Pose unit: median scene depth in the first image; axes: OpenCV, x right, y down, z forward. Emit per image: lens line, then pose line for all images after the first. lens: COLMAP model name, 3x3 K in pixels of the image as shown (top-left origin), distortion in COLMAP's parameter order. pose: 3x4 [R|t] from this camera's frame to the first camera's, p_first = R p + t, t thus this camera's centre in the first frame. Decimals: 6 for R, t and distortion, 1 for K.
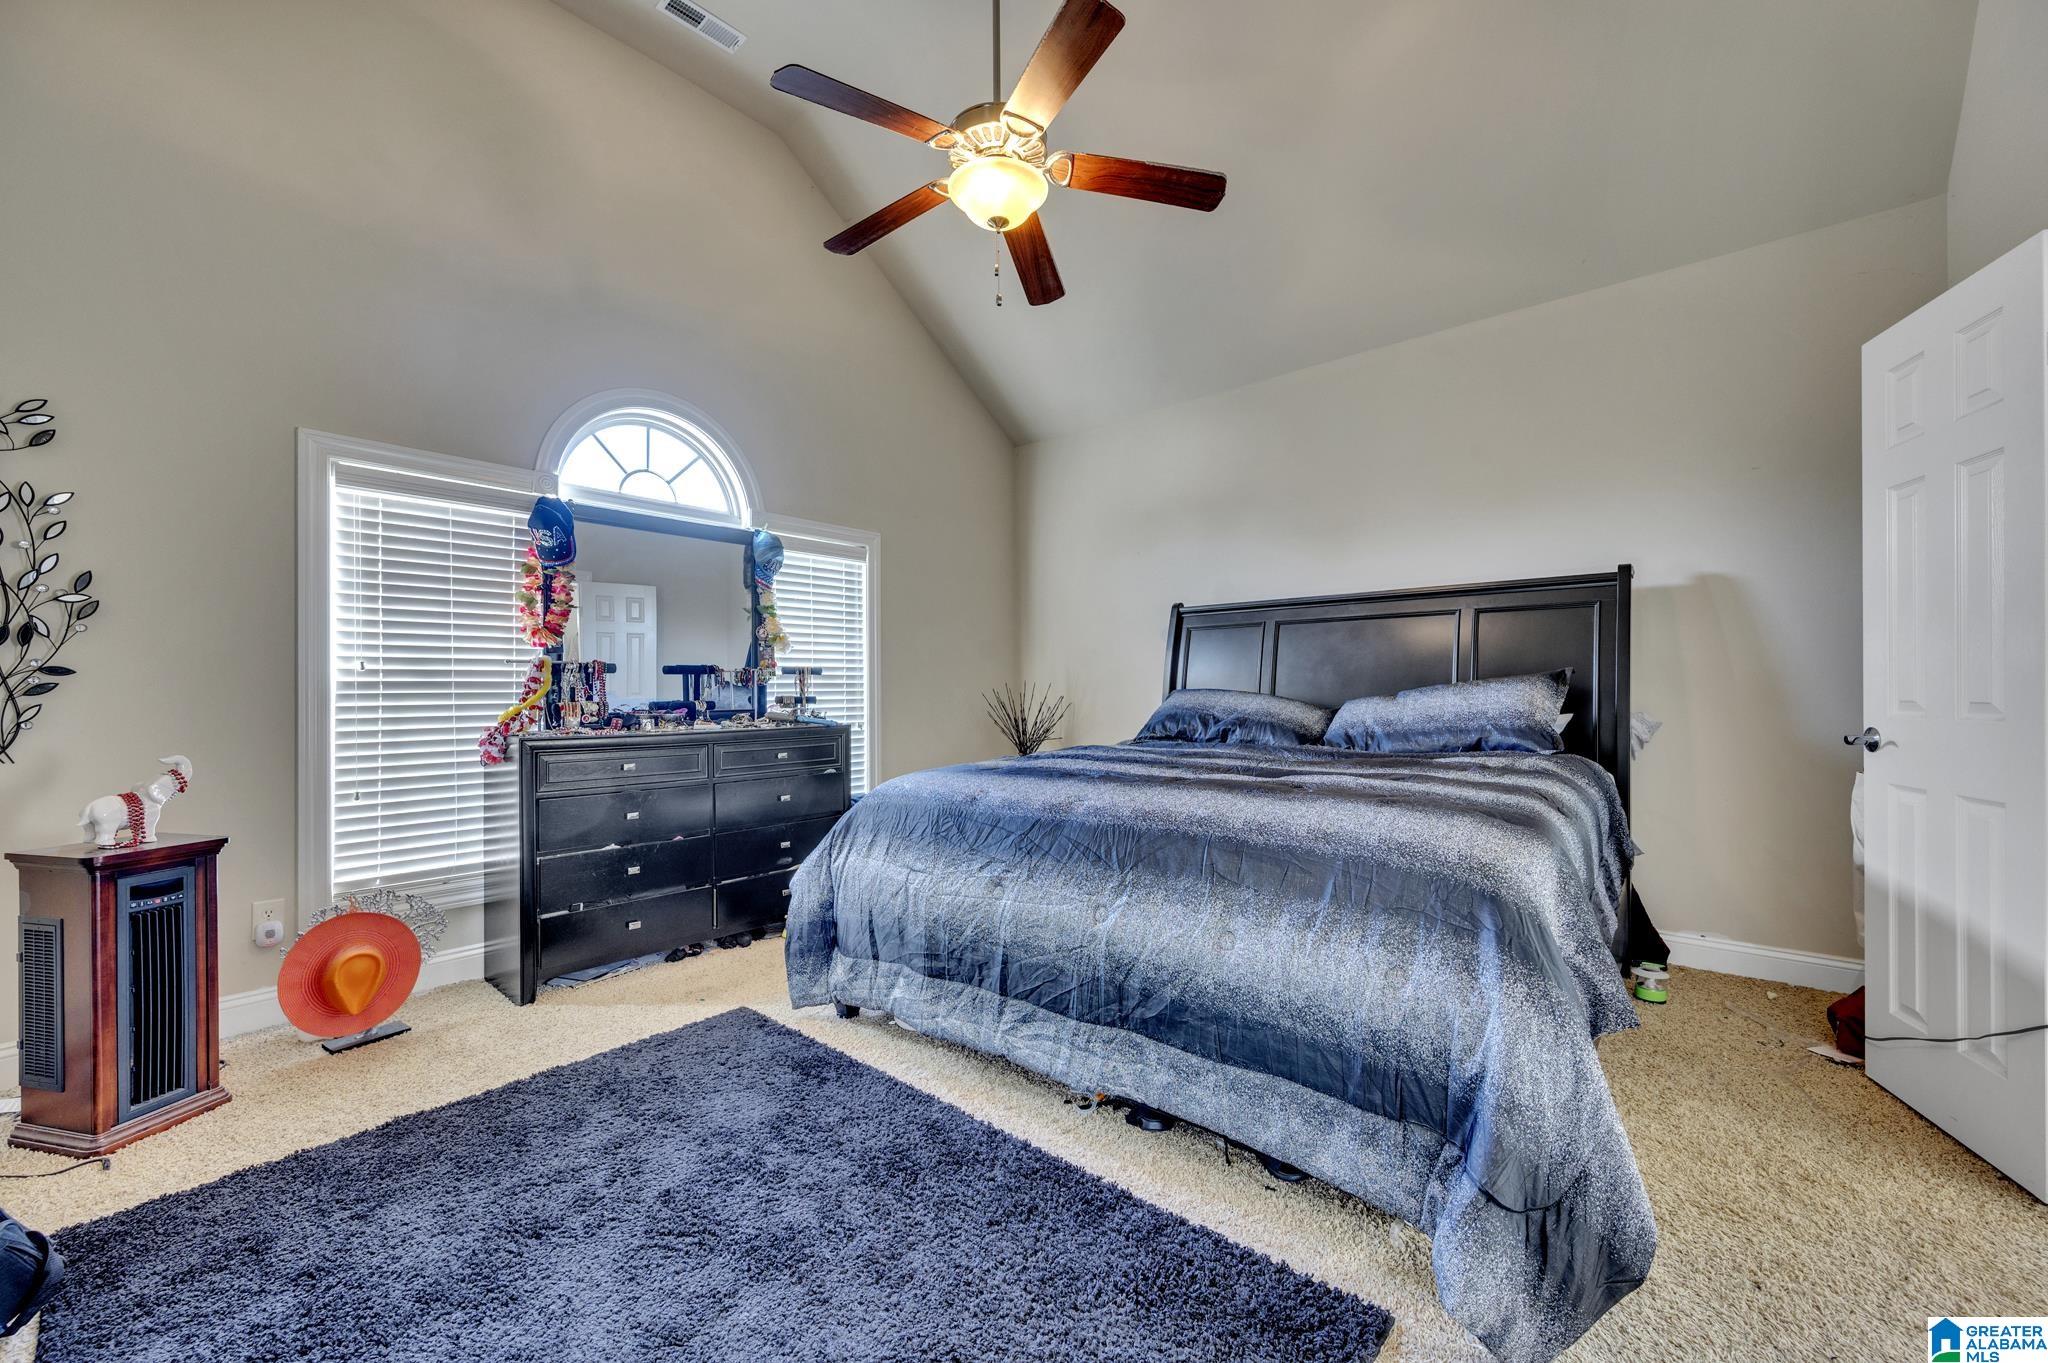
lens RADIAL K [[793.3, 0, 1024.8], [0, 793.3, 683.3], [0, 0, 1]] dist [0.004474, -0.000013]
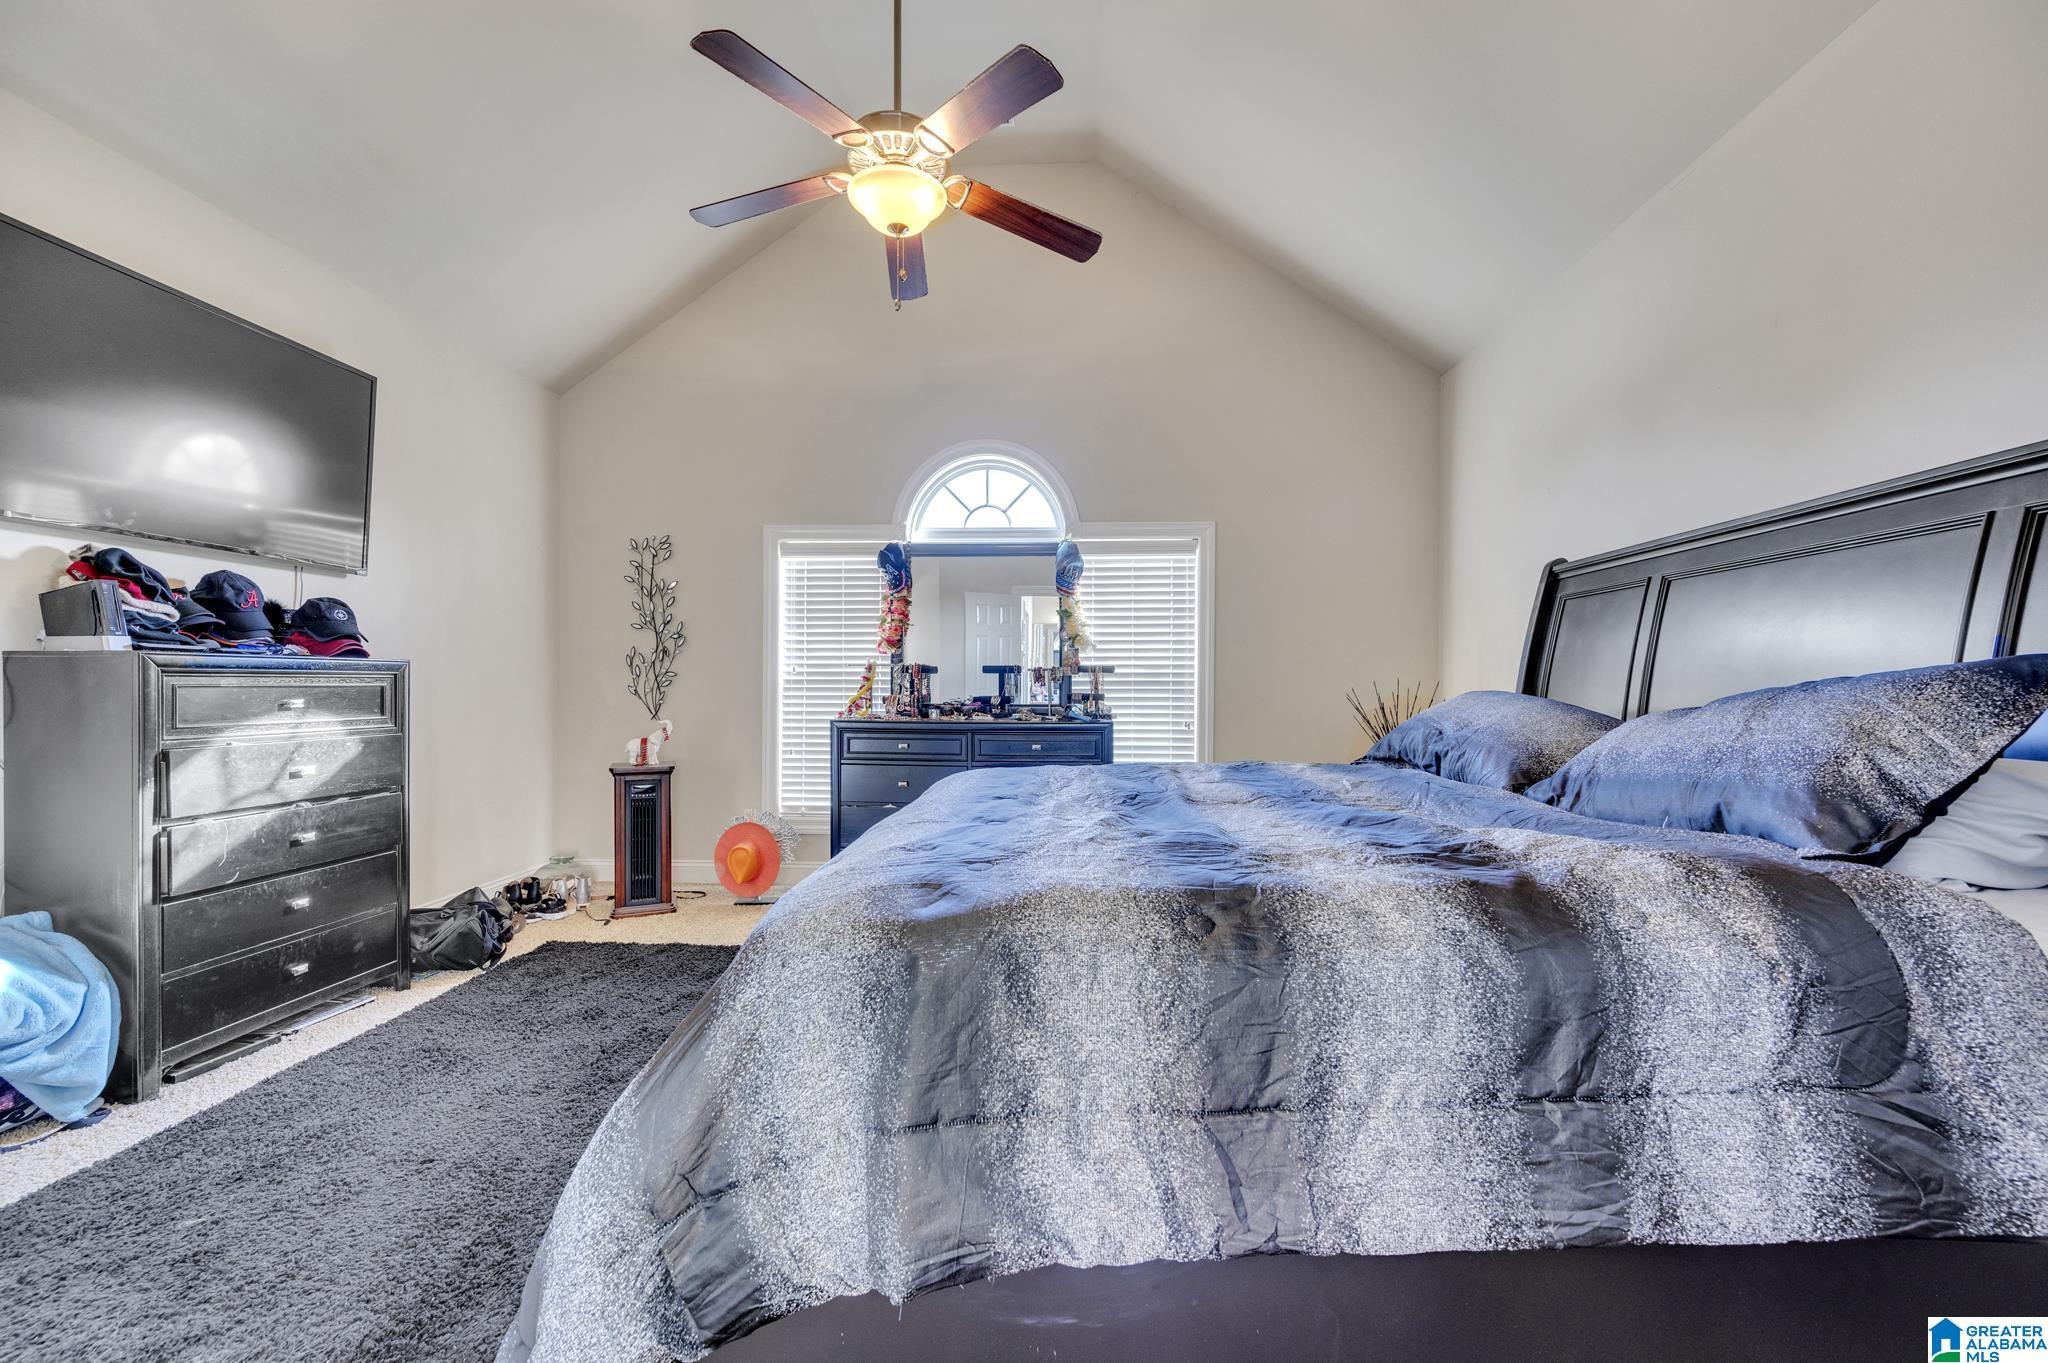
lens RADIAL K [[793.3, 0, 1027.3], [0, 793.3, 688.8], [0, 0, 1]] dist [0.004474, -0.000013]
pose [[0.620074, 0.010156, -0.784478, 0.591946], [-0.000380, 0.999920, 0.012645, -0.003548], [0.784543, -0.007542, 0.620028, 0.339961]]
